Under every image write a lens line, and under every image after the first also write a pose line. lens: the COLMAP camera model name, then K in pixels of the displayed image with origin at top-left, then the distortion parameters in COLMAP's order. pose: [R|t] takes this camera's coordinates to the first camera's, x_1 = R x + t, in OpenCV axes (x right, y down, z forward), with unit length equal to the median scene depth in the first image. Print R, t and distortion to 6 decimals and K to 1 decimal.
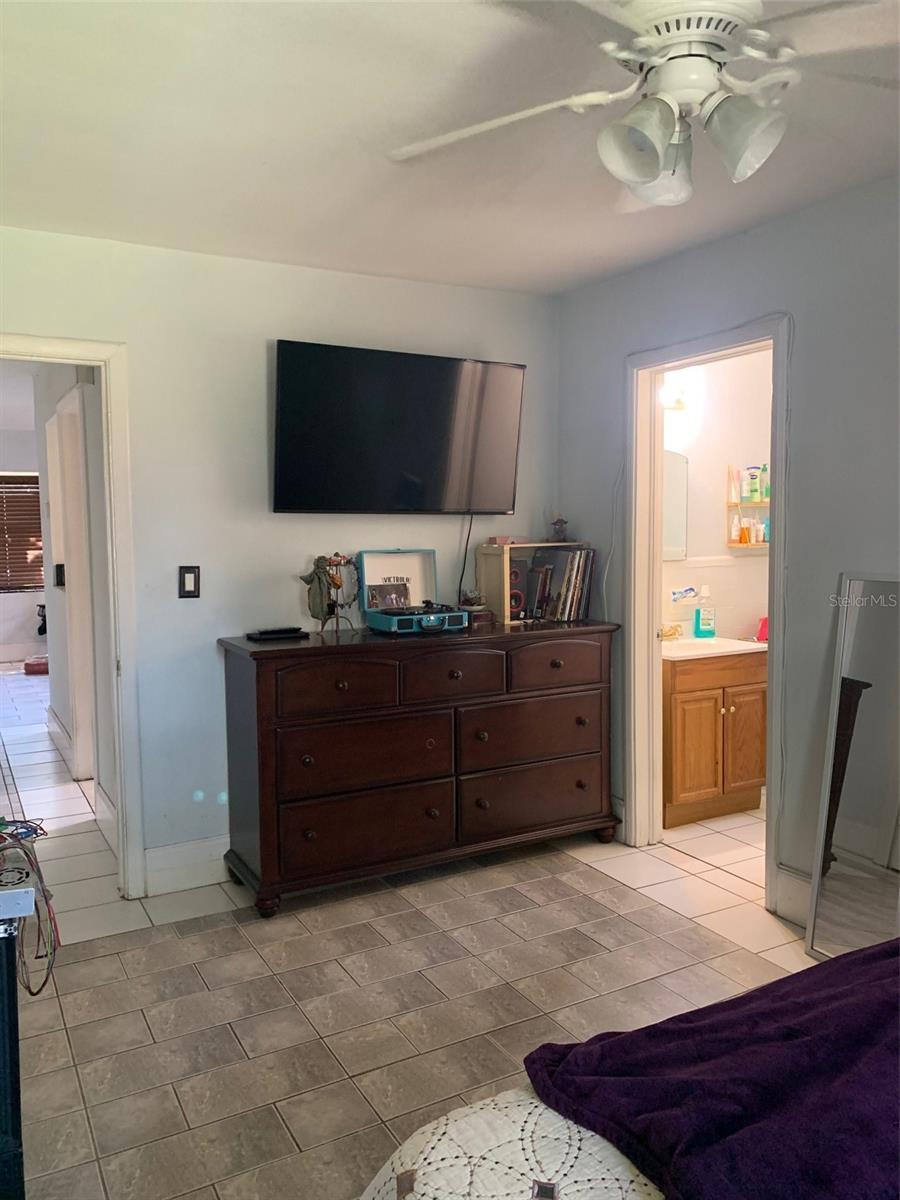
lens RADIAL K [[913.4, 0, 450.0], [0, 913.4, 600.0], [0, 0, 1]] dist [0.044702, -0.002895]
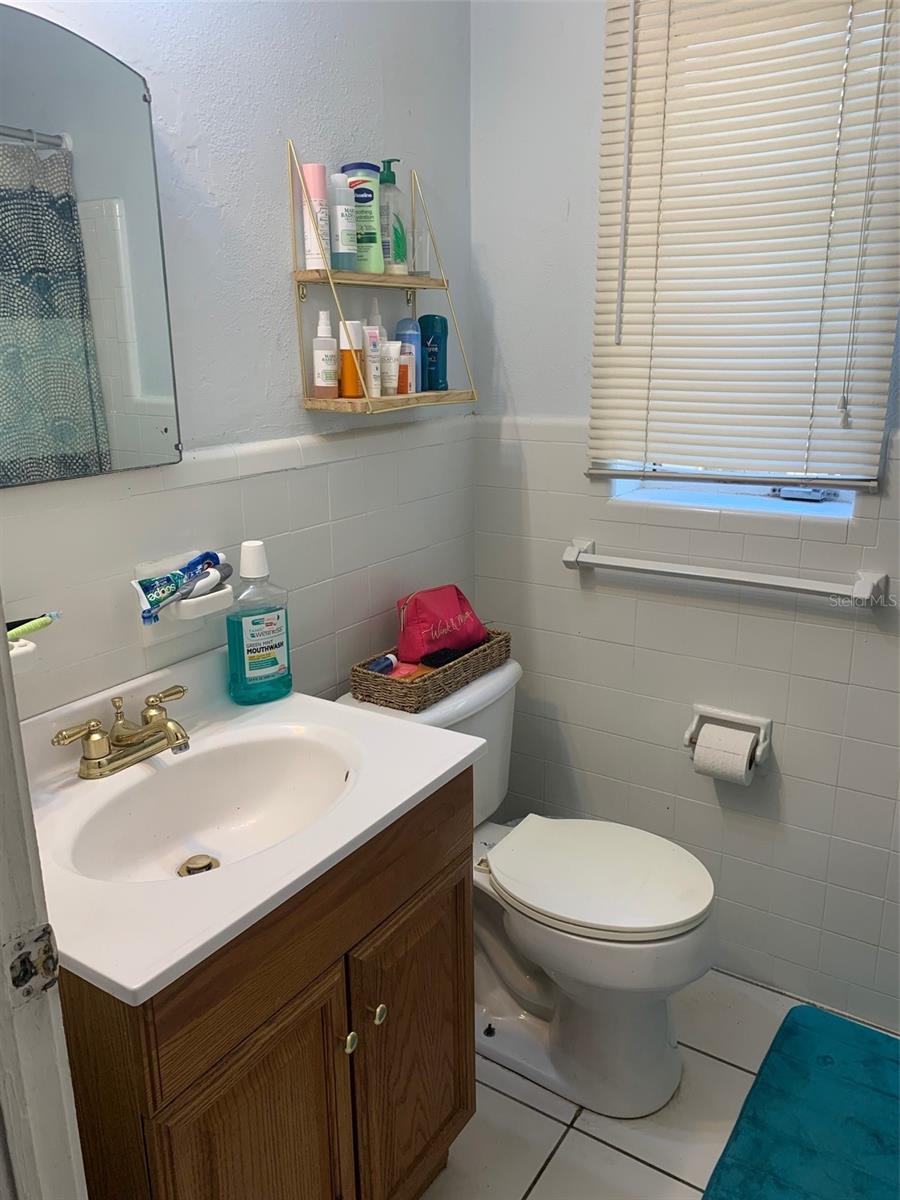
lens RADIAL K [[913.4, 0, 450.0], [0, 913.4, 600.0], [0, 0, 1]] dist [0.044702, -0.002895]
pose [[0.883757, -0.124961, 0.450954, 0.189260], [0.036703, 0.979227, 0.199418, -0.054793], [-0.466505, -0.159685, 0.869985, 0.672356]]
